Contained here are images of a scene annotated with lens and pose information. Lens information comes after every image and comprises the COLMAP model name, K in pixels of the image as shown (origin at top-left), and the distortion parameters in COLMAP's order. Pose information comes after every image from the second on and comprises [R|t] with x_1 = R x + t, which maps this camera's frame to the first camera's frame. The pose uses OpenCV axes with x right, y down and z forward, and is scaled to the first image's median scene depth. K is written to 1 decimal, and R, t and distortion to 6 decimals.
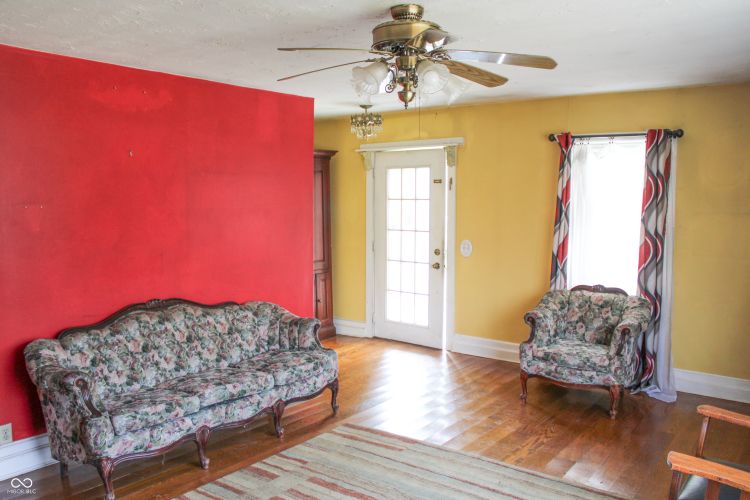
lens RADIAL K [[623.0, 0, 360.5], [0, 623.0, 248.5], [0, 0, 1]] dist [-0.078900, 0.008401]
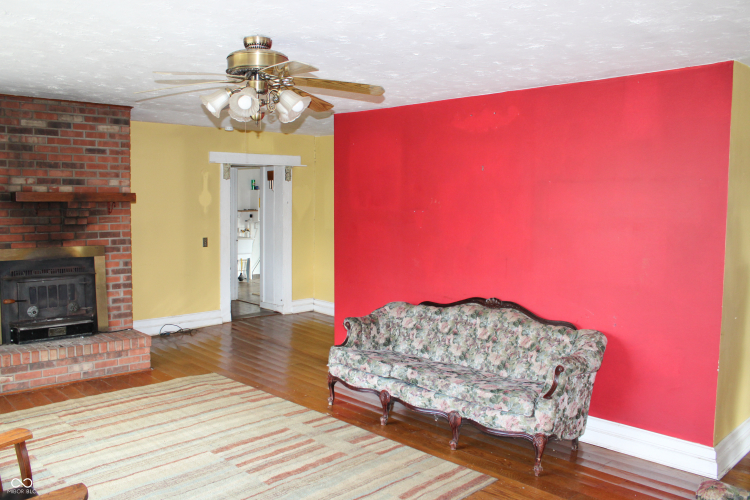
lens RADIAL K [[623.0, 0, 360.5], [0, 623.0, 248.5], [0, 0, 1]] dist [-0.078900, 0.008401]
pose [[-0.134146, 0.069230, -0.988540, 0.859551], [-0.089964, 0.992587, 0.081722, -0.081605], [0.986869, 0.099896, -0.126923, 0.966266]]
